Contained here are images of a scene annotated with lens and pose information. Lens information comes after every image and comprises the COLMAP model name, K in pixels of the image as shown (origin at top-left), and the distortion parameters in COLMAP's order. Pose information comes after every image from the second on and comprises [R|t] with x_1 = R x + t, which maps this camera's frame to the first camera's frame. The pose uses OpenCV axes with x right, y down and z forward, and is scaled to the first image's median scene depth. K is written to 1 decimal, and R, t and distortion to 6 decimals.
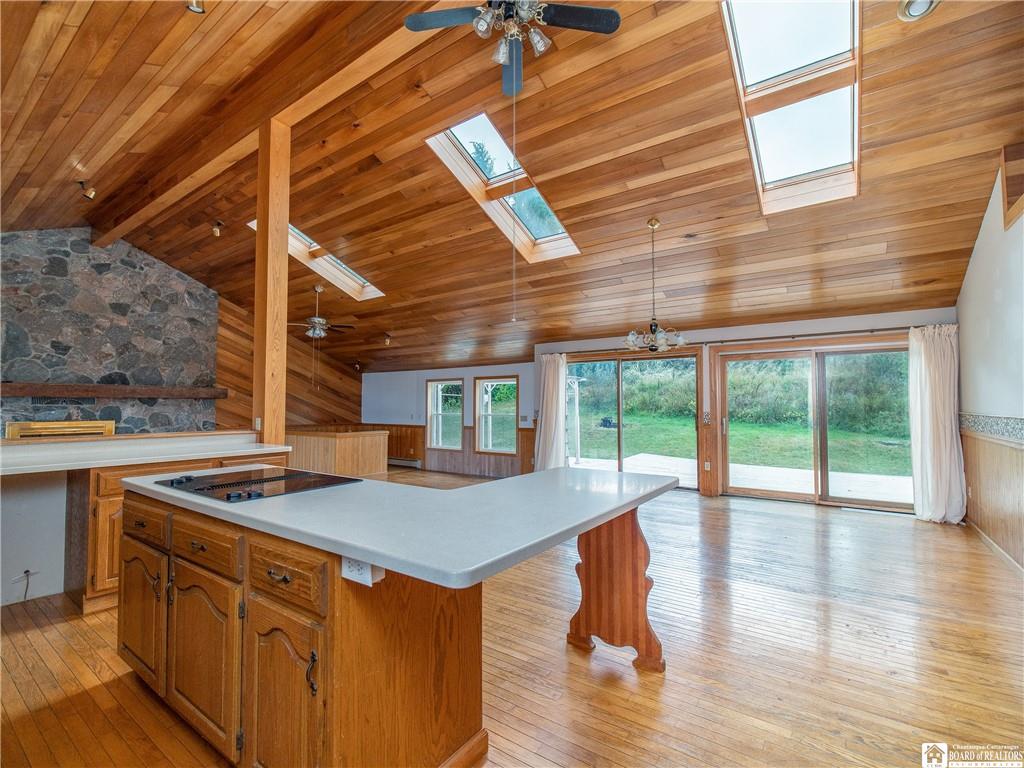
lens RADIAL K [[462.5, 0, 512.5], [0, 462.5, 387.1], [0, 0, 1]] dist [0.007167, -0.010096]
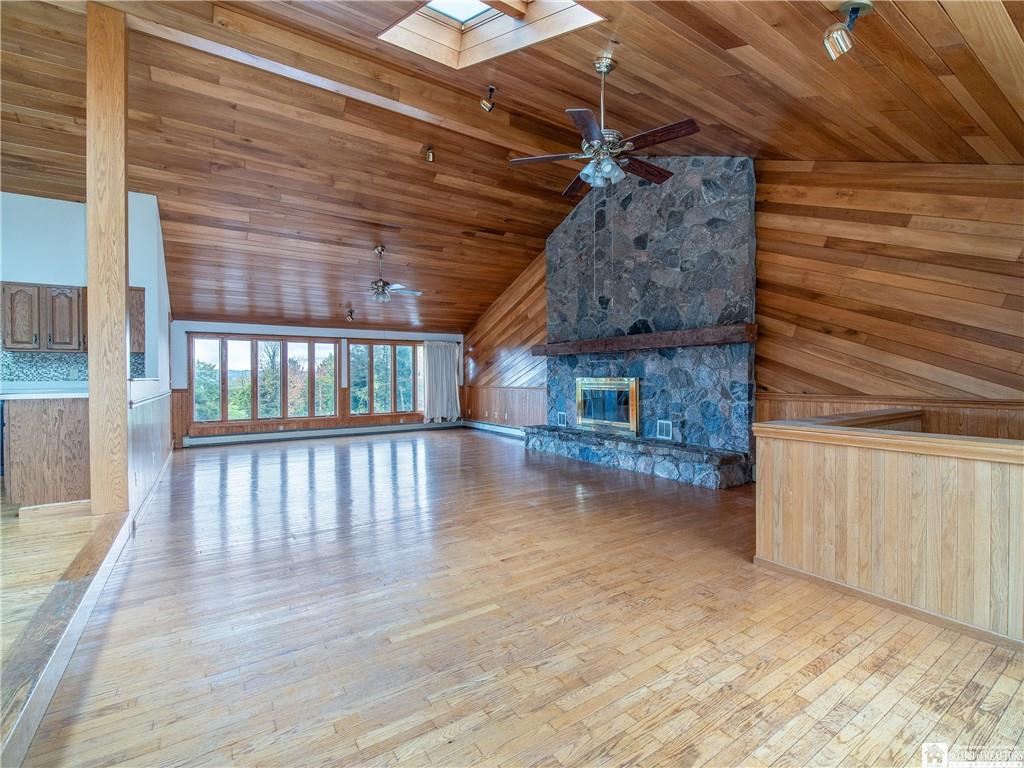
lens RADIAL K [[458.0, 0, 511.8], [0, 458.0, 381.4], [0, 0, 1]] dist [-0.004171, -0.000915]
pose [[-0.361260, 0.012774, -0.932378, -0.004819], [0.044693, 0.998994, -0.003630, 0.068206], [0.931394, -0.042982, -0.361467, 1.031352]]
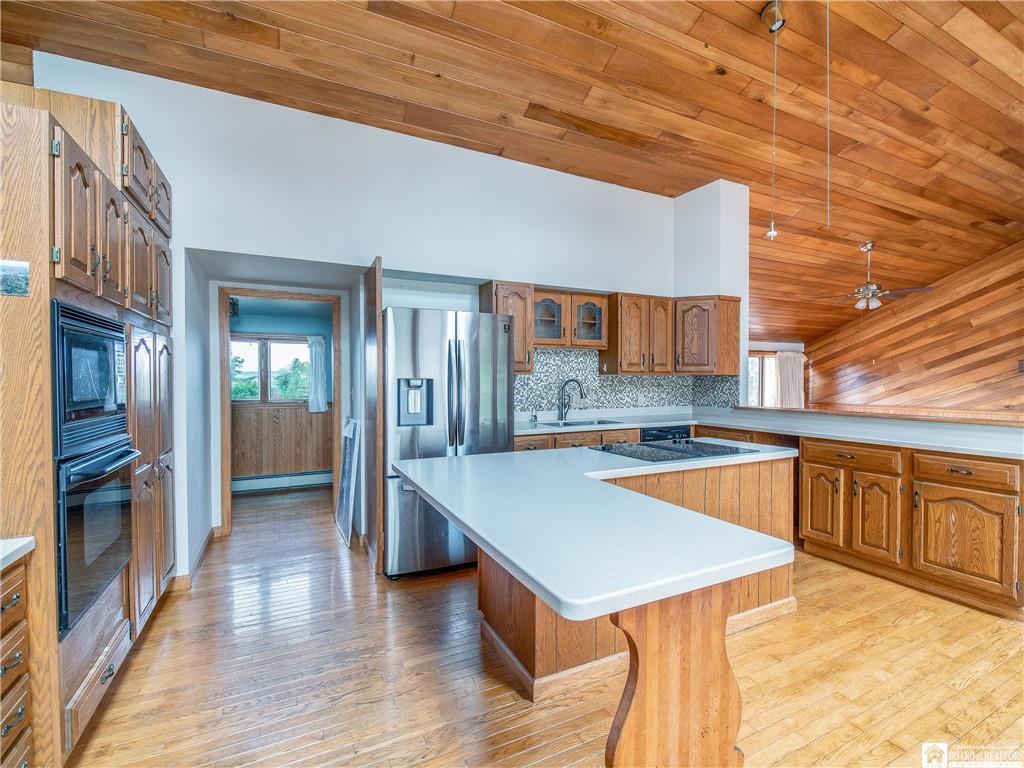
lens RADIAL K [[462.5, 0, 512.5], [0, 462.5, 387.1], [0, 0, 1]] dist [0.007167, -0.010096]
pose [[-0.479259, 0.015613, -0.877534, 0.196597], [0.038177, 0.999266, -0.003071, 0.004365], [0.876843, -0.034974, -0.479504, 0.312324]]
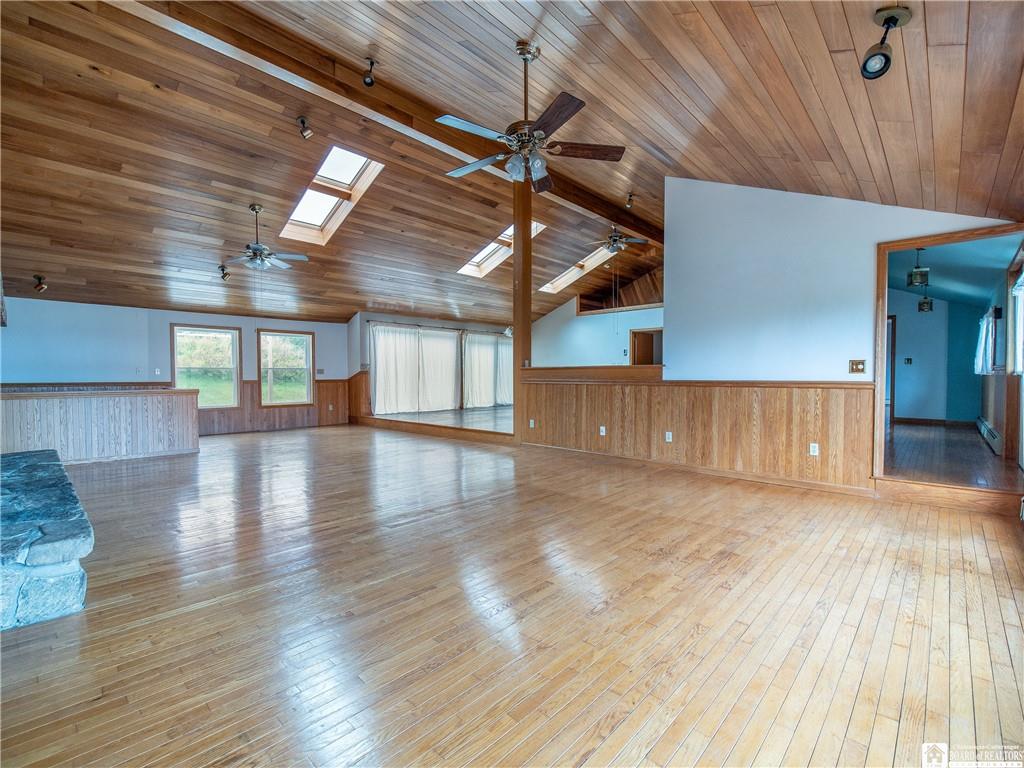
lens RADIAL K [[462.5, 0, 512.5], [0, 462.5, 387.1], [0, 0, 1]] dist [0.007167, -0.010096]
pose [[0.133738, -0.023819, 0.990730, -1.145909], [-0.039177, 0.998803, 0.029302, 0.059341], [-0.990242, -0.042732, 0.132645, 0.416599]]
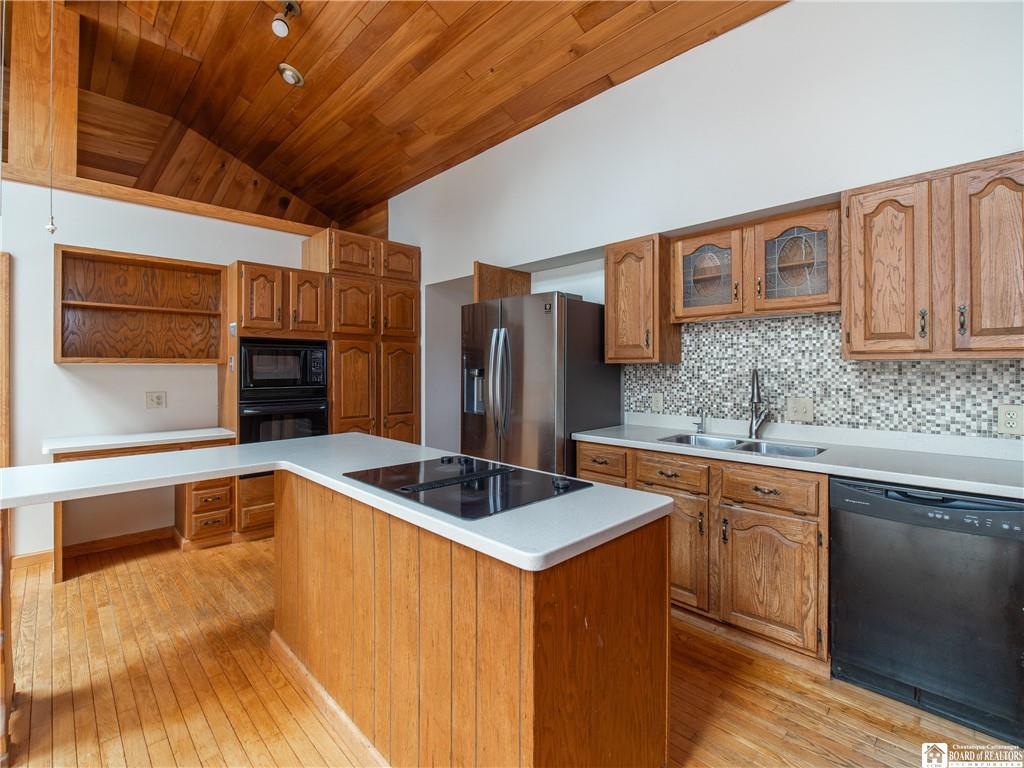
lens RADIAL K [[478.4, 0, 511.6], [0, 478.4, 374.3], [0, 0, 1]] dist [-0.000779, -0.001262]
pose [[-0.982536, -0.003086, 0.186047, -0.198920], [-0.010030, 0.999287, -0.036398, 0.013125], [-0.185802, -0.037628, -0.981867, 0.463157]]
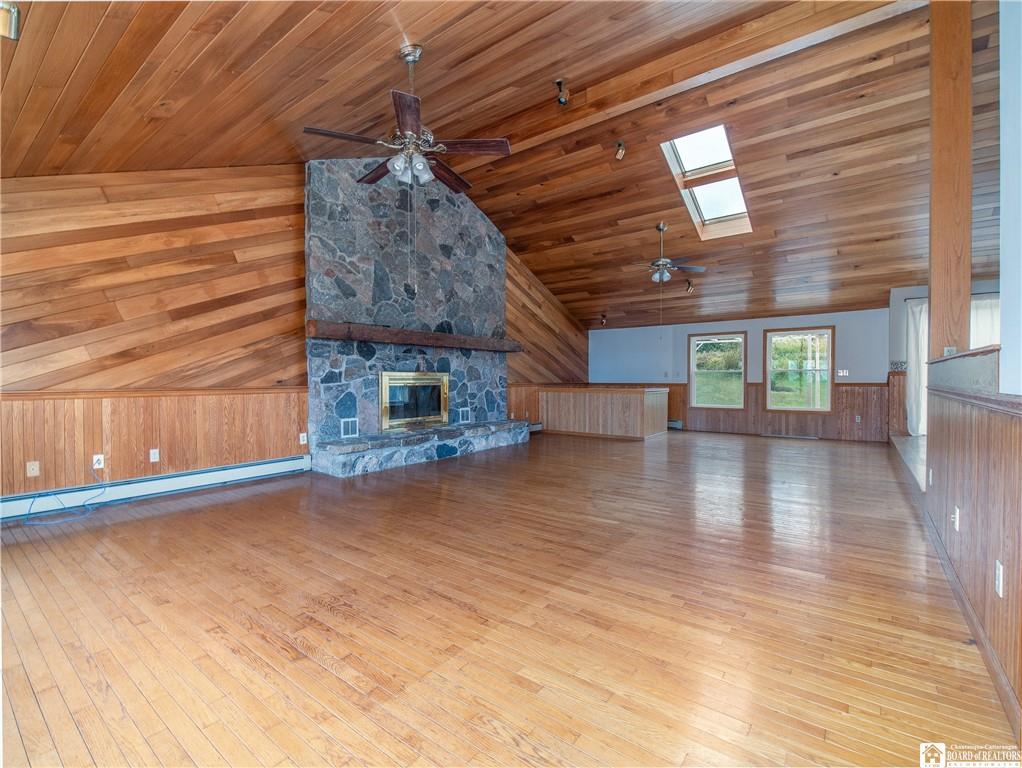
lens RADIAL K [[458.4, 0, 512.2], [0, 458.4, 387.9], [0, 0, 1]] dist [-0.002230, -0.000950]
pose [[0.999633, -0.000685, -0.027082, -0.669549], [0.002341, 0.998127, 0.061131, 0.044224], [0.026989, -0.061172, 0.997762, 0.079644]]
